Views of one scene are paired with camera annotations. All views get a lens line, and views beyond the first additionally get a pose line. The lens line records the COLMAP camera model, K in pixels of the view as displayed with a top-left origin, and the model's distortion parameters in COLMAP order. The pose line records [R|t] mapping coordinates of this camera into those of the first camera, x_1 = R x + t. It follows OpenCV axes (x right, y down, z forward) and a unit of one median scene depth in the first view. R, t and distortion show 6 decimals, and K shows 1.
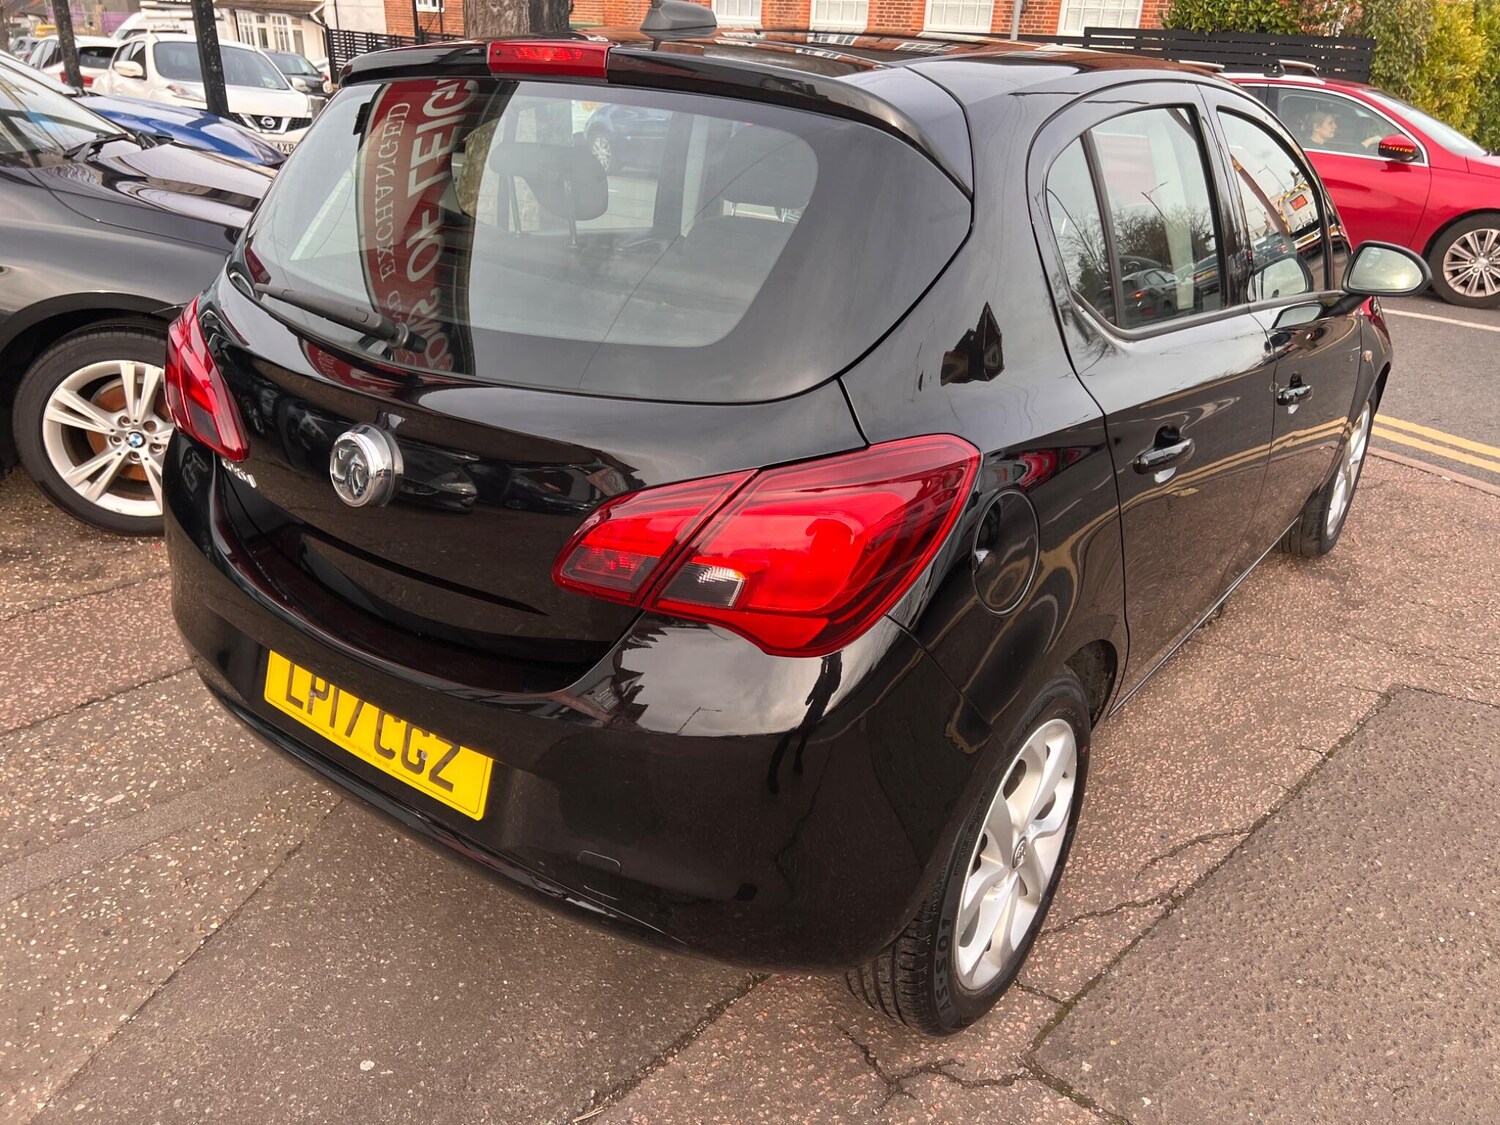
lens RADIAL K [[1126.9, 0, 750.0], [0, 1126.9, 562.5], [0, 0, 1]] dist [0.046769, -0.051020]
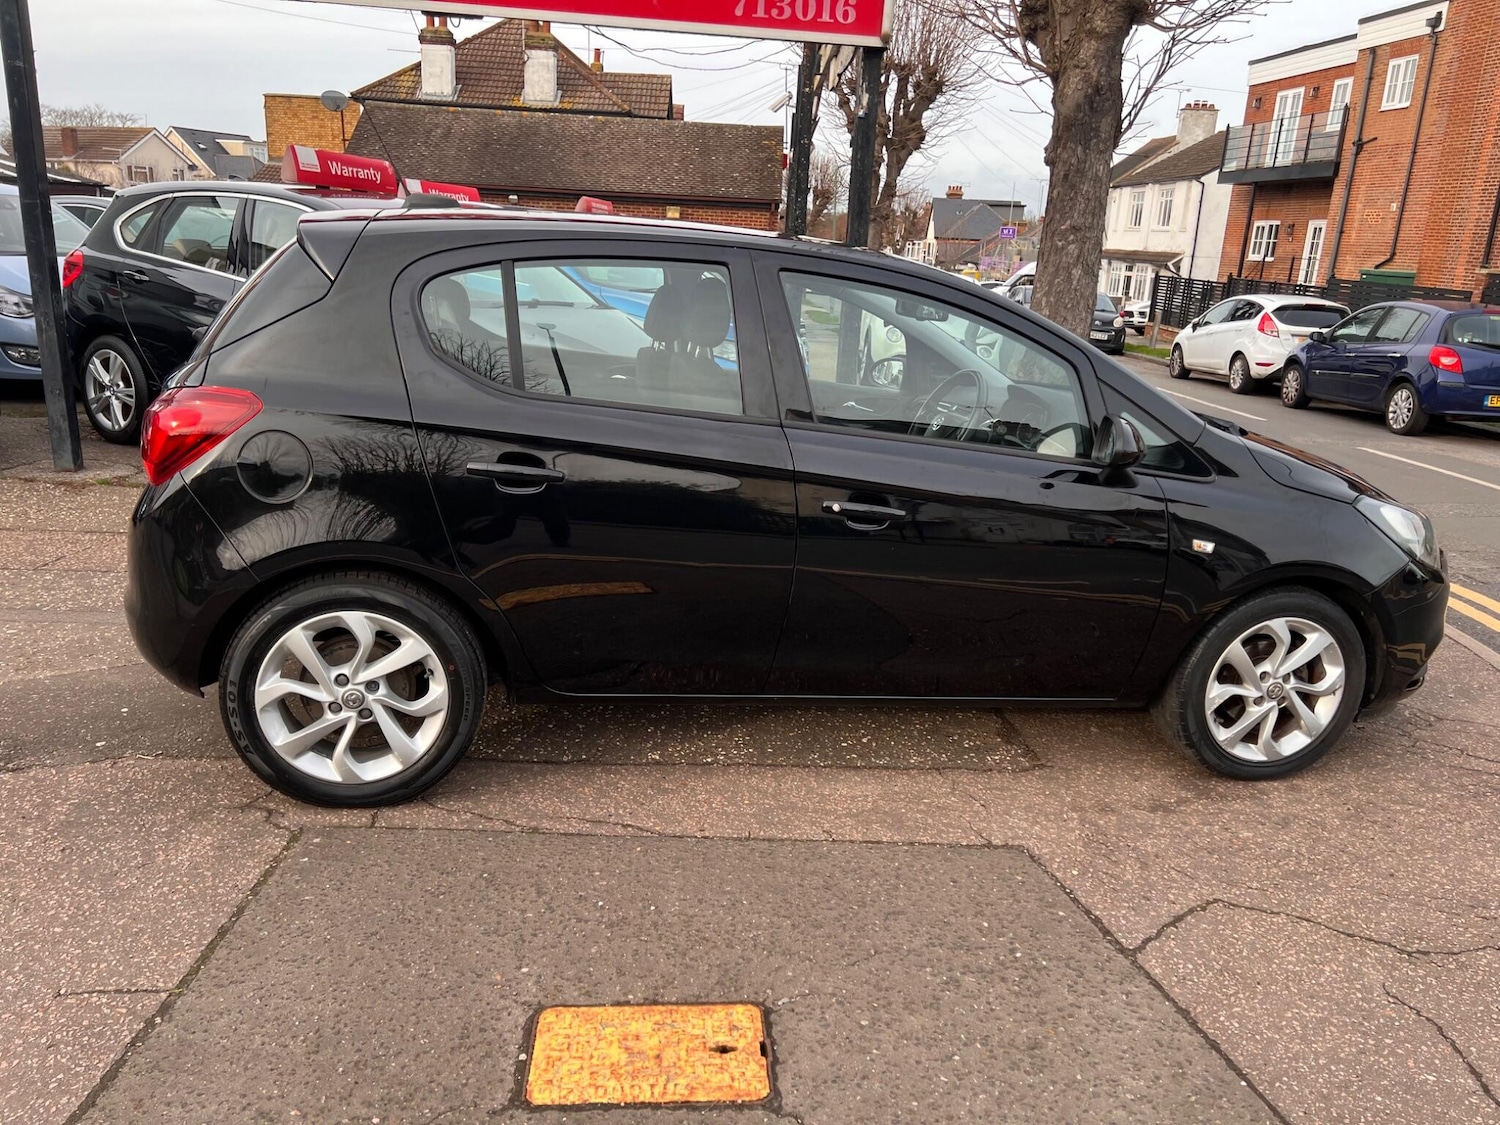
lens RADIAL K [[1124.4, 0, 746.8], [0, 1124.4, 574.4], [0, 0, 1]] dist [0.054354, -0.061384]
pose [[0.743037, 0.189197, -0.641950, 1.322218], [-0.304152, 0.949892, -0.072092, 0.036722], [0.596143, 0.248818, 0.763350, 0.087502]]
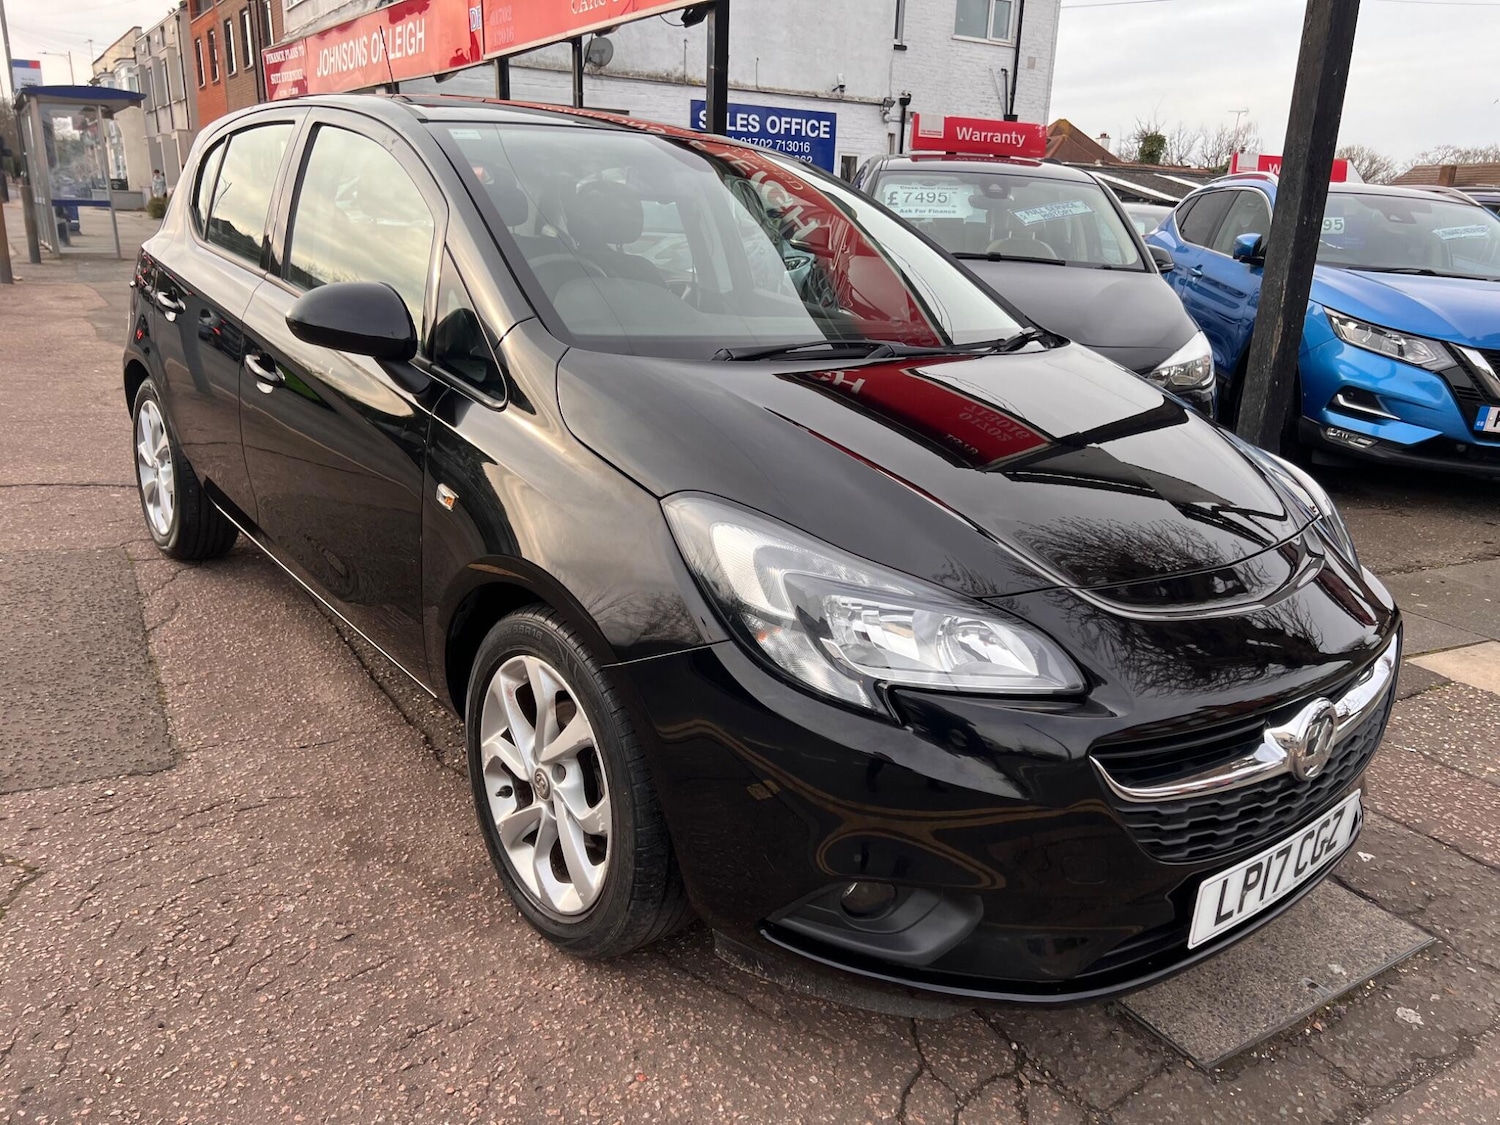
lens RADIAL K [[1126.9, 0, 750.0], [0, 1126.9, 562.5], [0, 0, 1]] dist [0.046769, -0.051020]
pose [[-0.239669, 0.238169, -0.941188, 1.660326], [-0.456747, 0.827797, 0.325783, -0.654528], [0.856703, 0.507965, -0.089614, 1.850180]]
